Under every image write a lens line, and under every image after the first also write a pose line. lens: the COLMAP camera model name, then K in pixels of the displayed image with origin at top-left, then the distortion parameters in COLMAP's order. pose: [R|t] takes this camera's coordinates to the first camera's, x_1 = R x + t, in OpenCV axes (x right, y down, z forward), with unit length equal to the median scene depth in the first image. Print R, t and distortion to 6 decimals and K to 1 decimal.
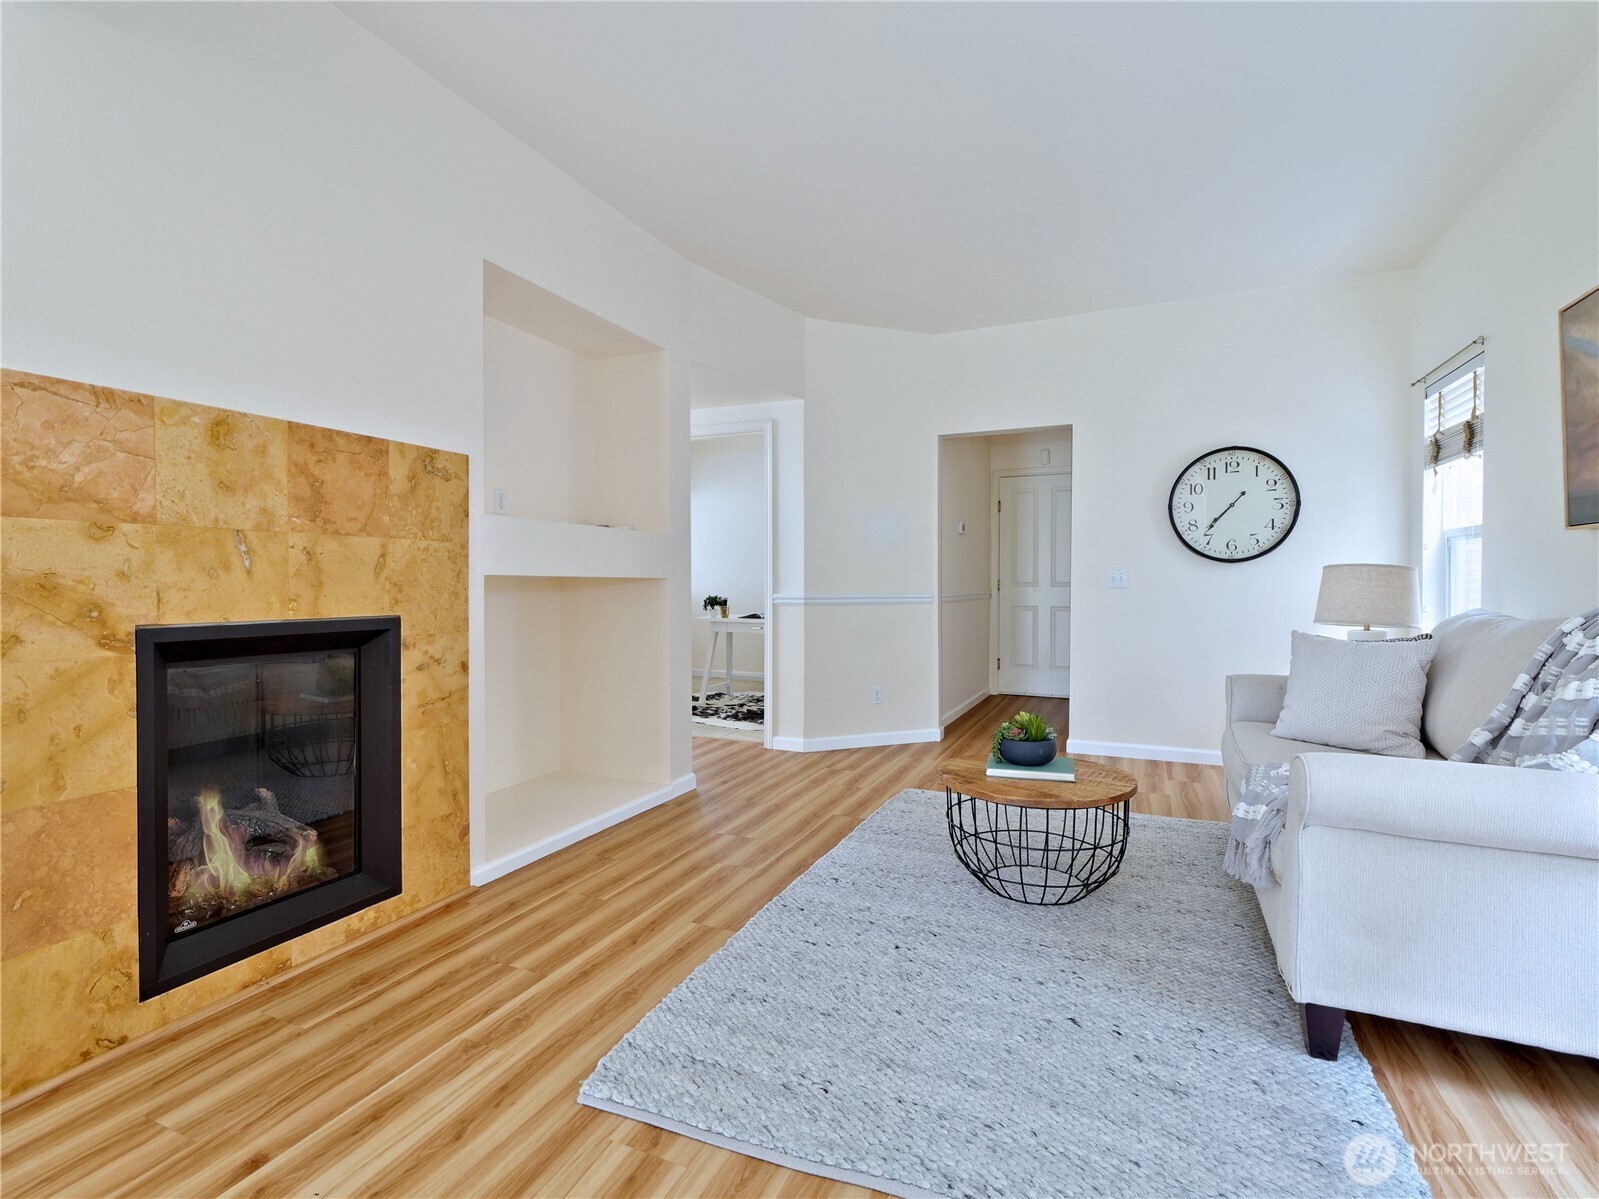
lens RADIAL K [[774.7, 0, 801.5], [0, 774.7, 587.5], [0, 0, 1]] dist [-0.006576, -0.000529]
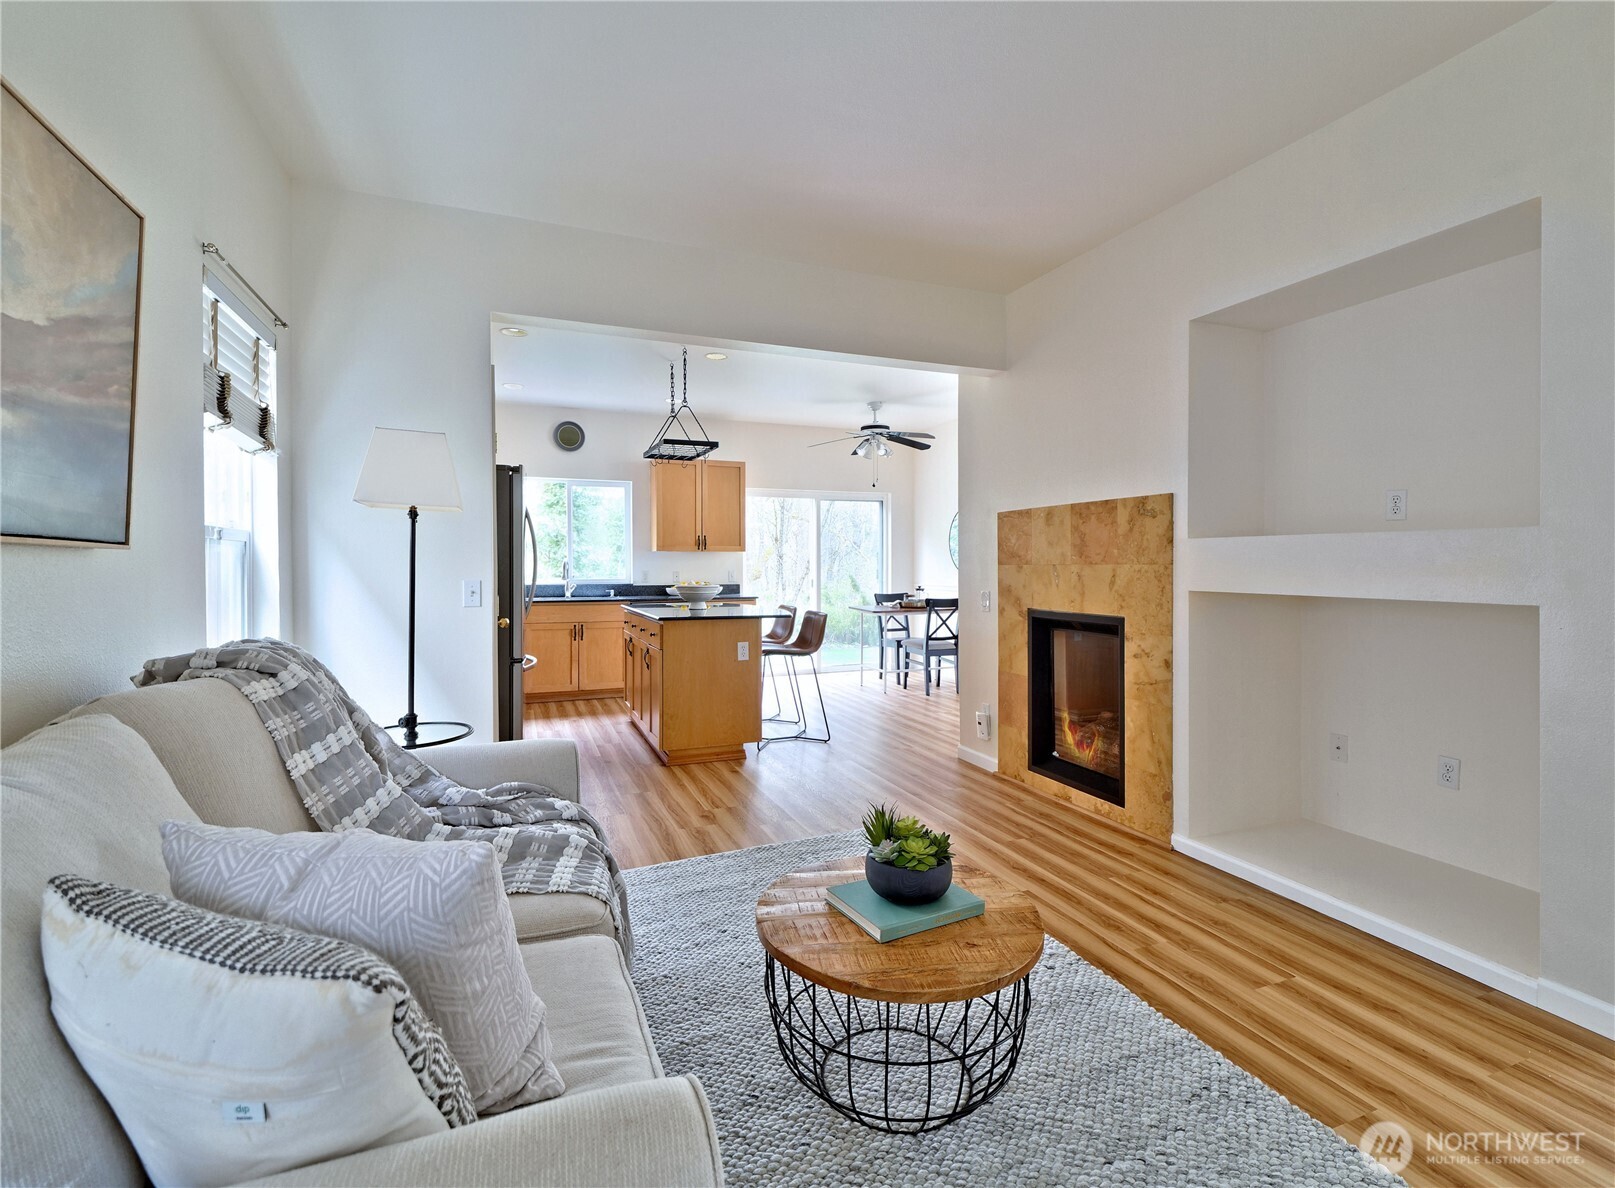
lens RADIAL K [[737.9, 0, 809.0], [0, 737.9, 583.9], [0, 0, 1]] dist [0.003816, -0.000378]
pose [[-0.702217, 0.011011, -0.711878, 0.875901], [-0.010993, 0.999594, 0.026305, -0.055210], [0.711879, 0.026298, -0.701810, 1.530477]]
